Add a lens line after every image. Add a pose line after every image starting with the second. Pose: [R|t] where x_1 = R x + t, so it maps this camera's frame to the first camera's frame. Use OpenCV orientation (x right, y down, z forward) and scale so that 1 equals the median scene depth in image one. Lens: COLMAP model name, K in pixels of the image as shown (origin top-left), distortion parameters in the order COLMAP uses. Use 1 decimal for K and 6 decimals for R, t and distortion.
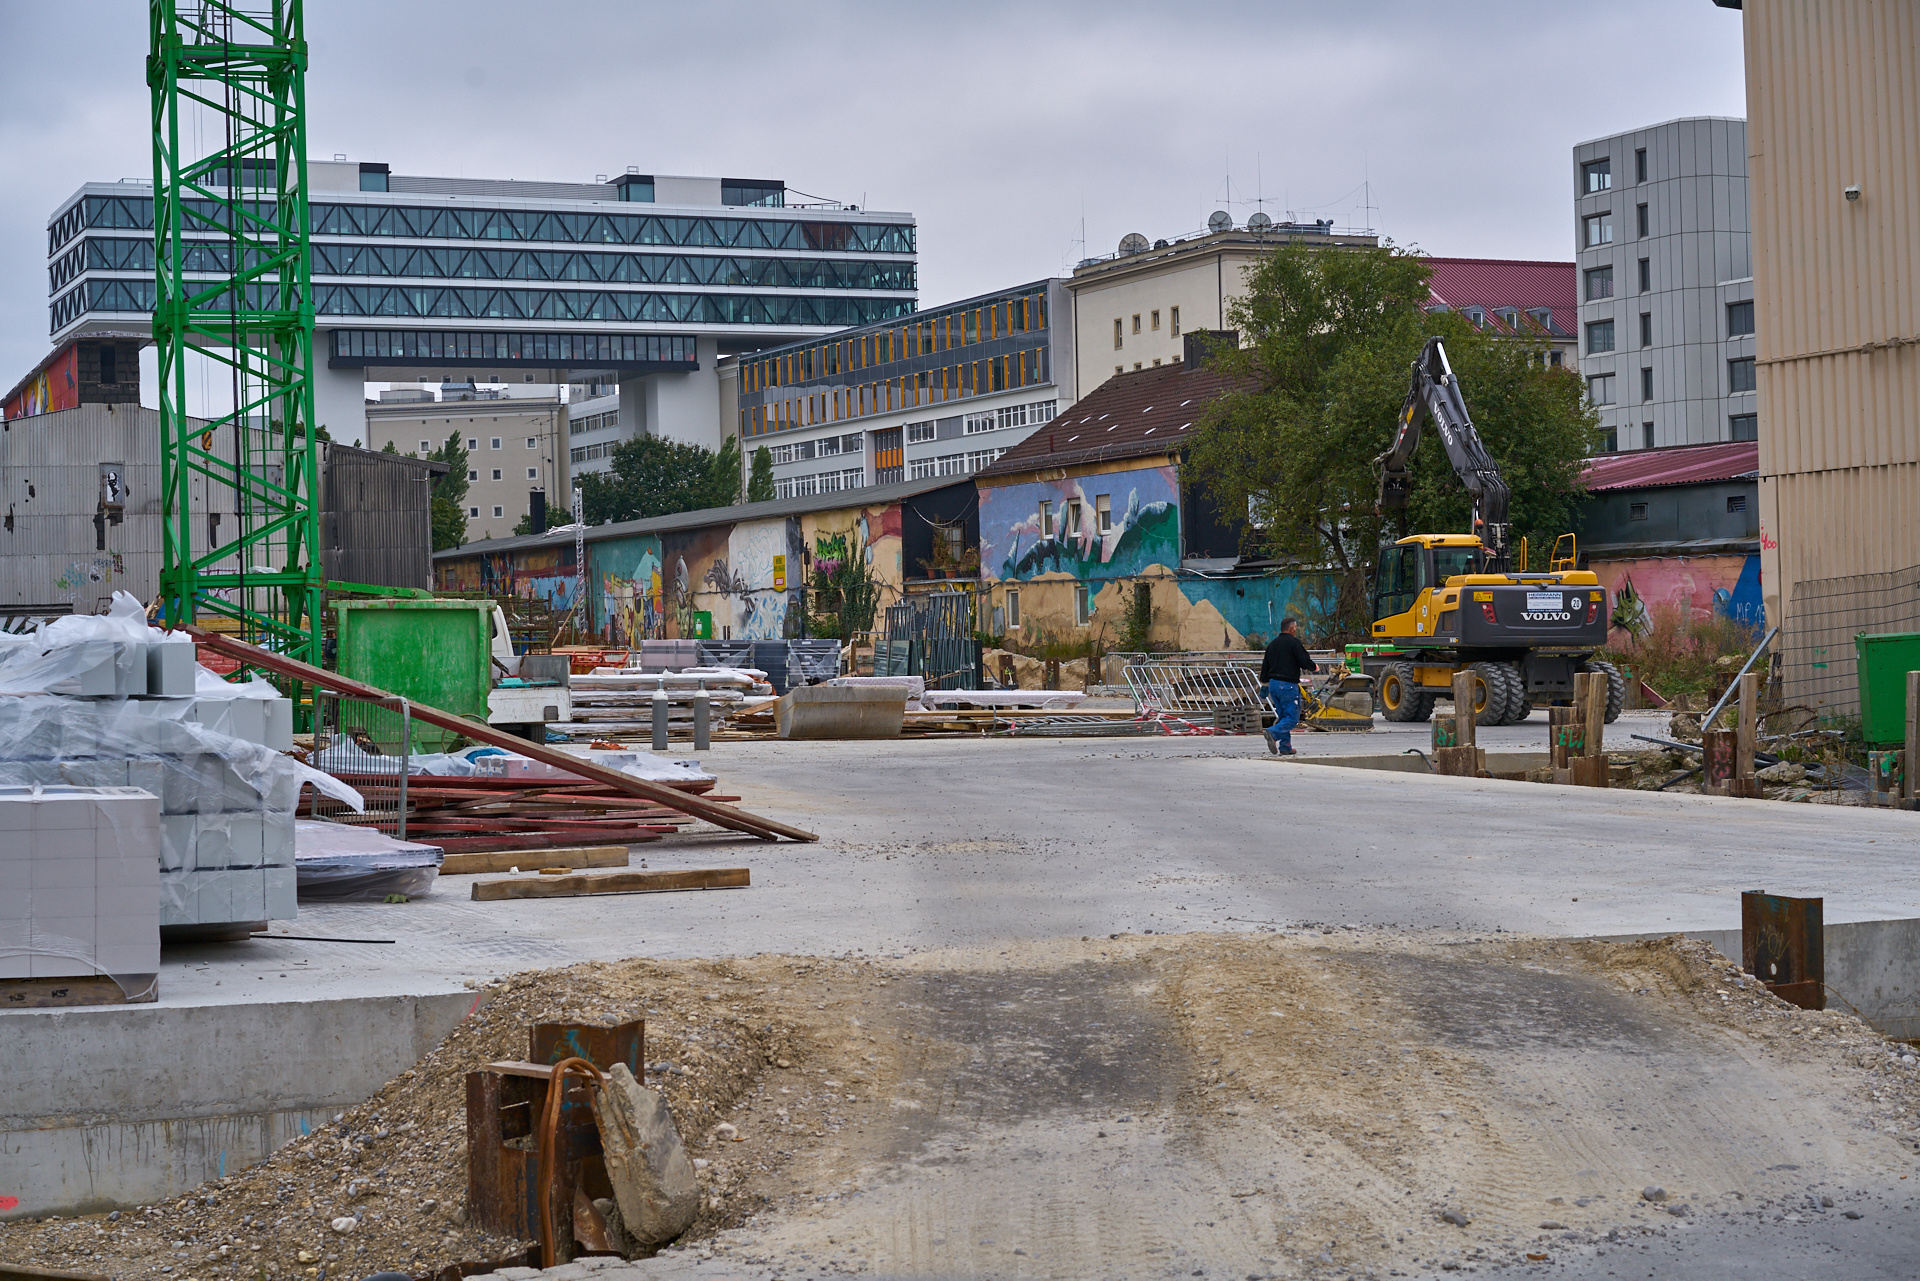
lens RADIAL K [[2908.2, 0, 944.1], [0, 2908.2, 631.1], [0, 0, 1]] dist [0.101849, -0.868678]
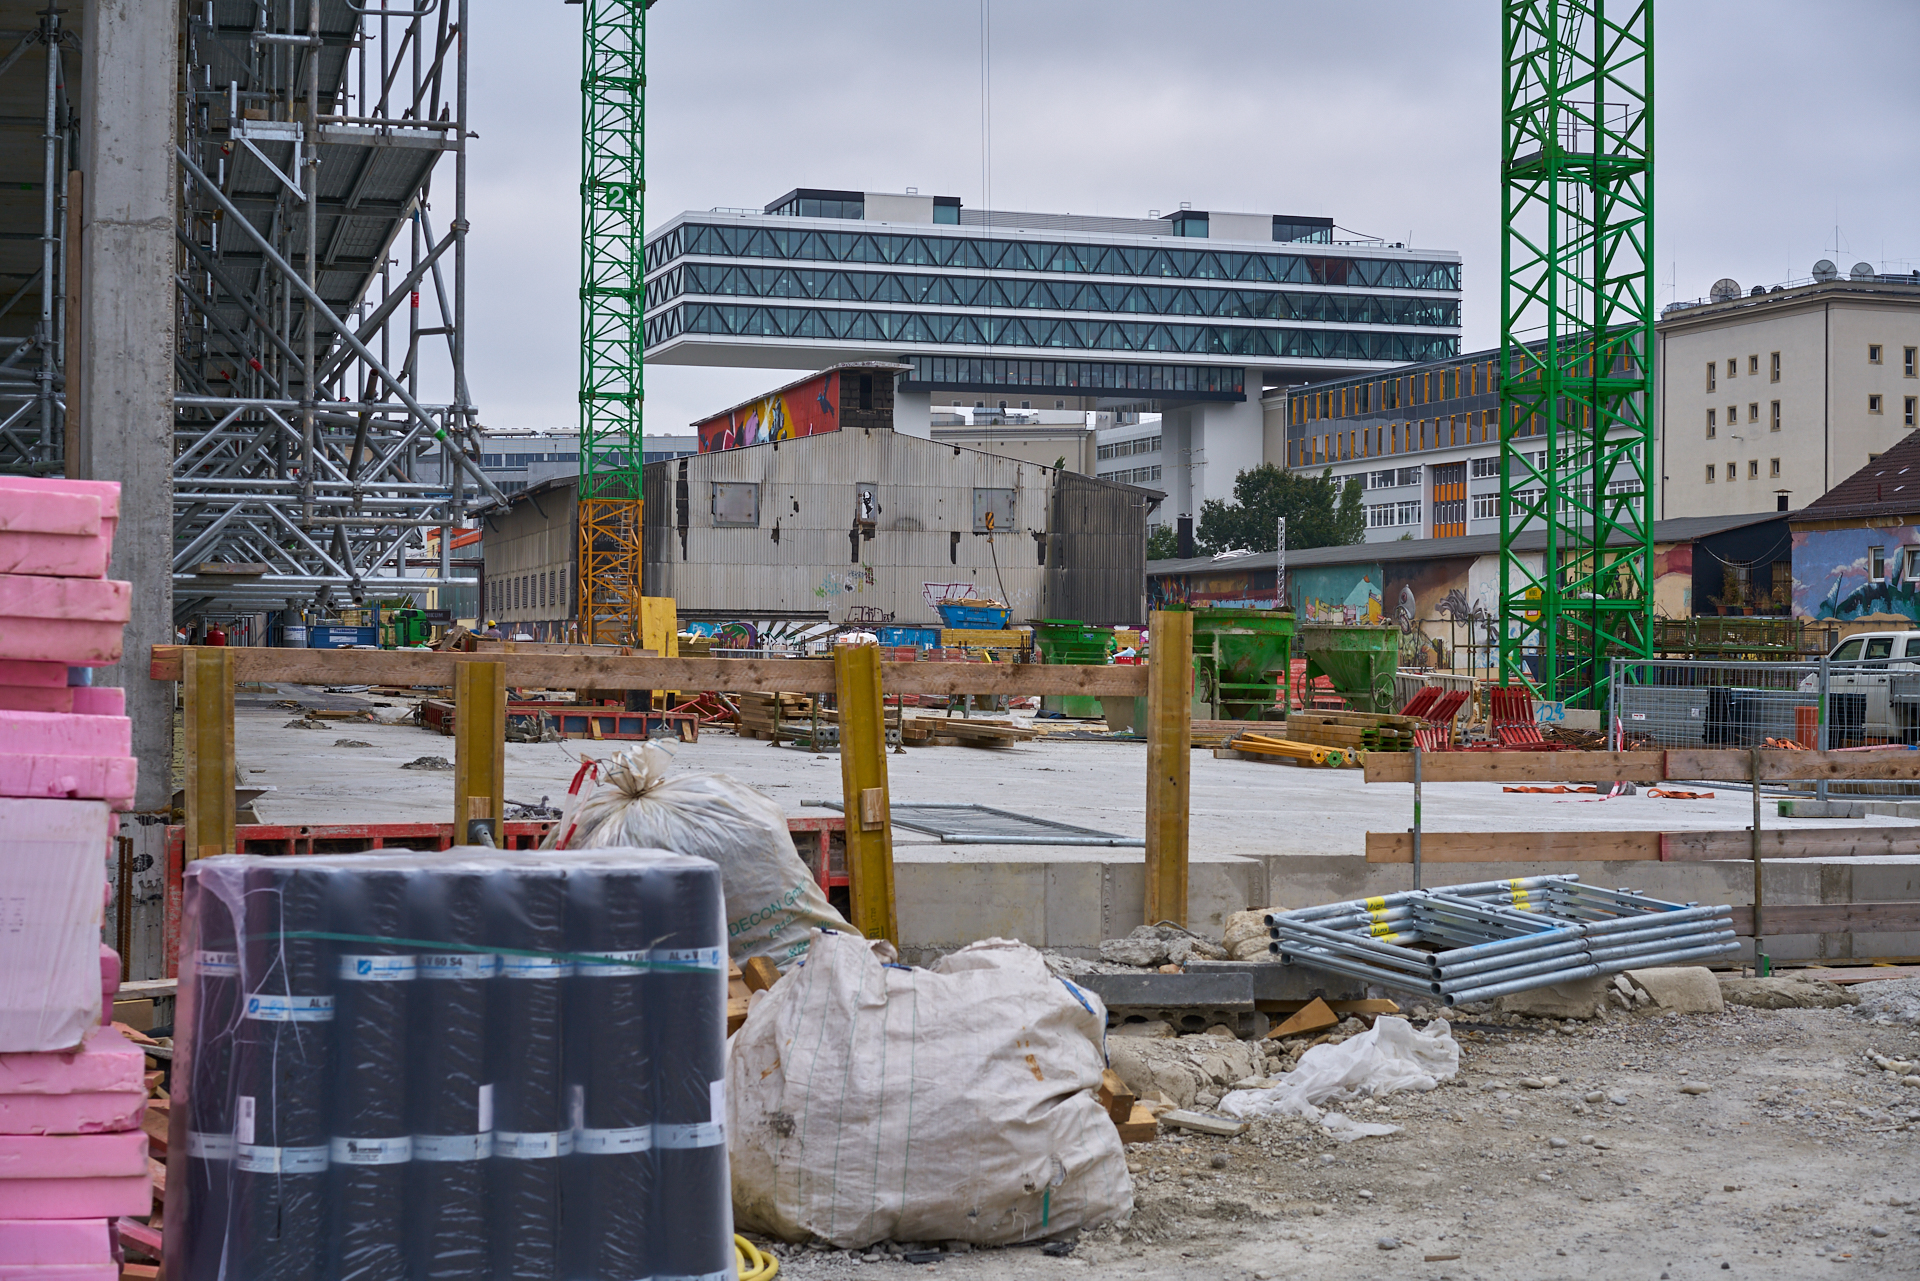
lens RADIAL K [[2908.2, 0, 944.1], [0, 2908.2, 631.1], [0, 0, 1]] dist [0.101849, -0.868678]
pose [[0.990907, 0.033464, -0.130323, -0.070057], [-0.034555, 0.999384, -0.006115, 0.001942], [0.130038, 0.010563, 0.991453, -0.042742]]
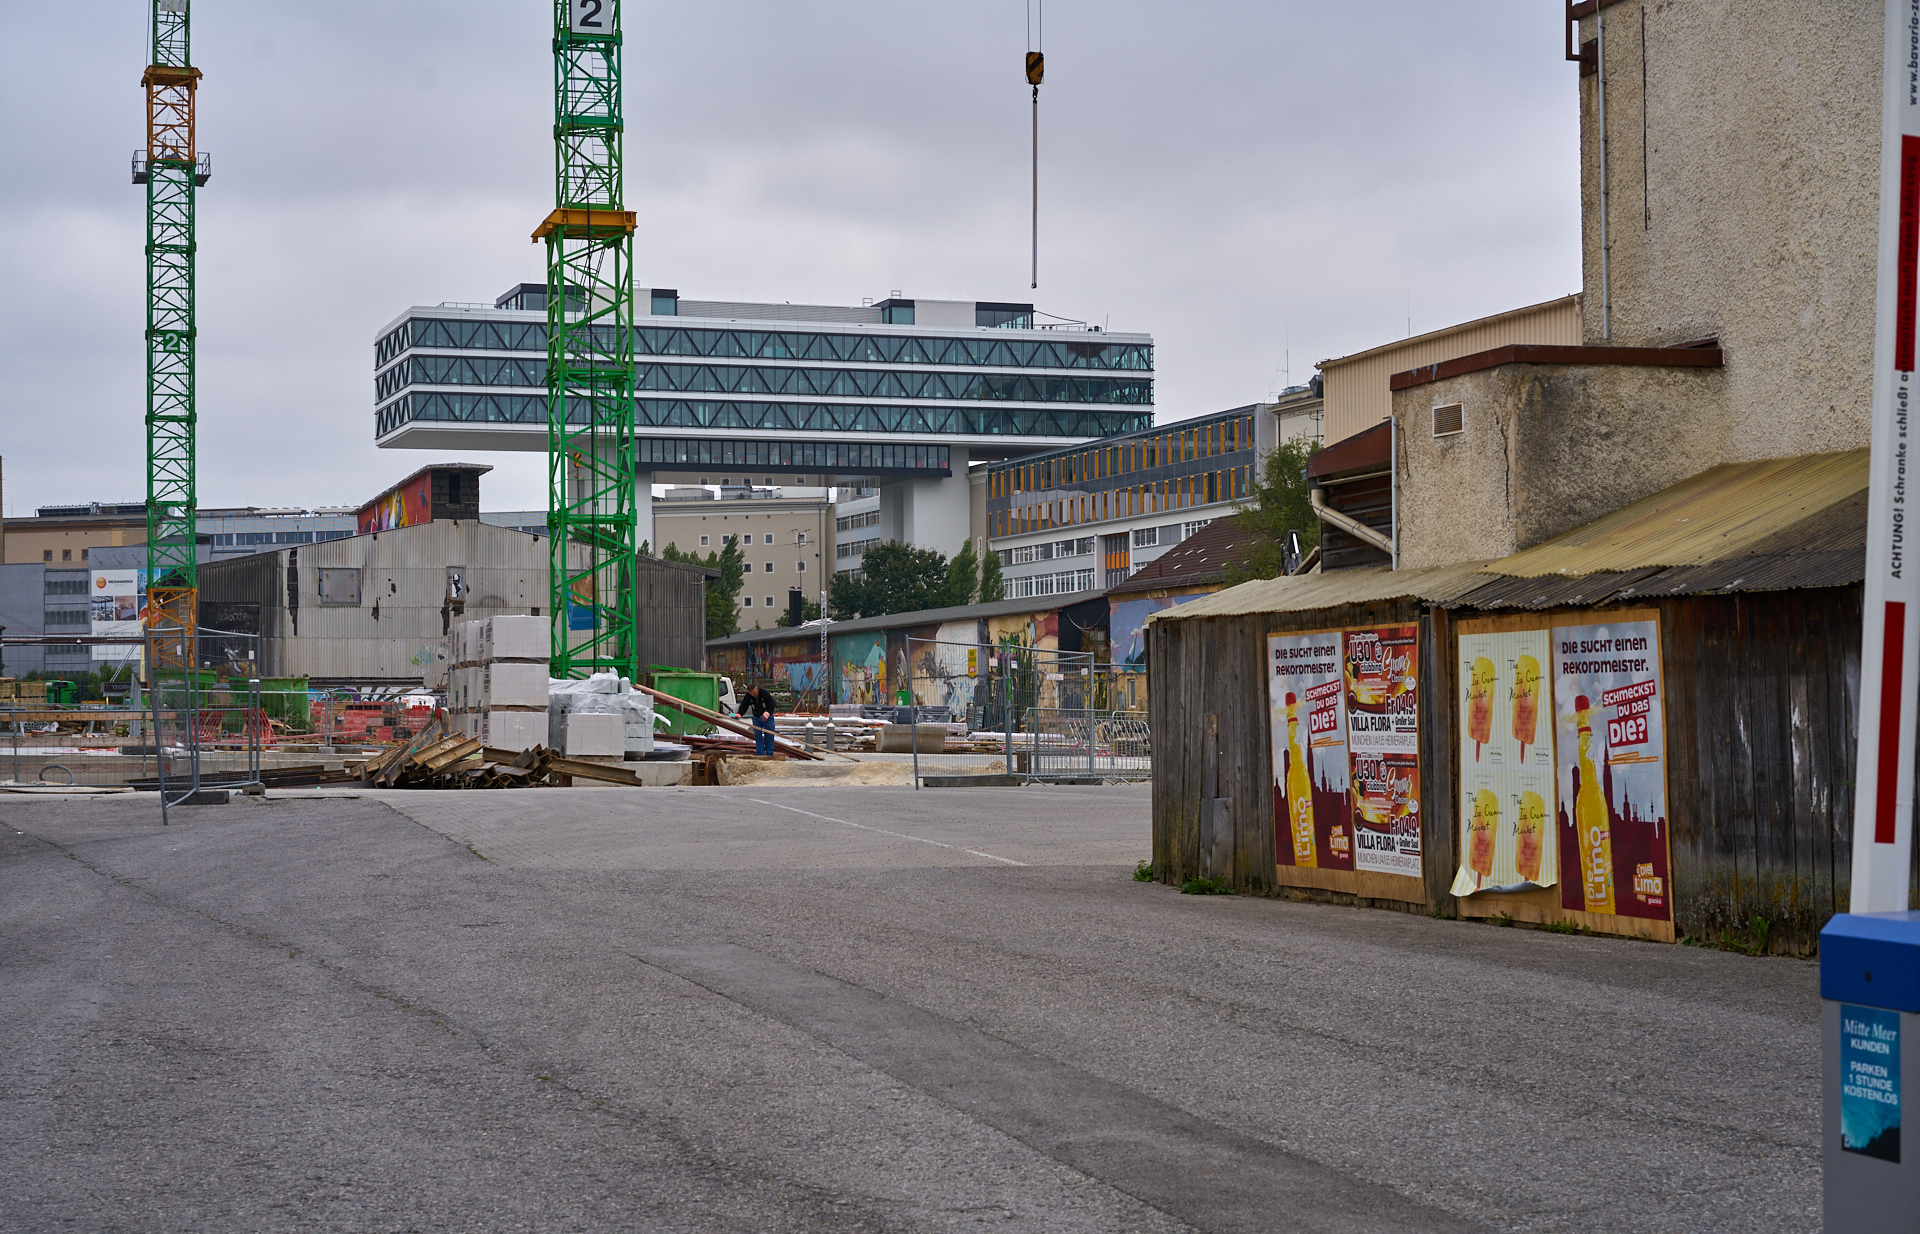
lens RADIAL K [[3010.7, 0, 913.8], [0, 3010.7, 653.4], [0, 0, 1]] dist [0.100051, -0.894033]
pose [[0.994156, 0.017343, -0.106551, 0.031450], [-0.019778, 0.999566, -0.021842, 0.002755], [0.106126, 0.023821, 0.994067, -0.169493]]
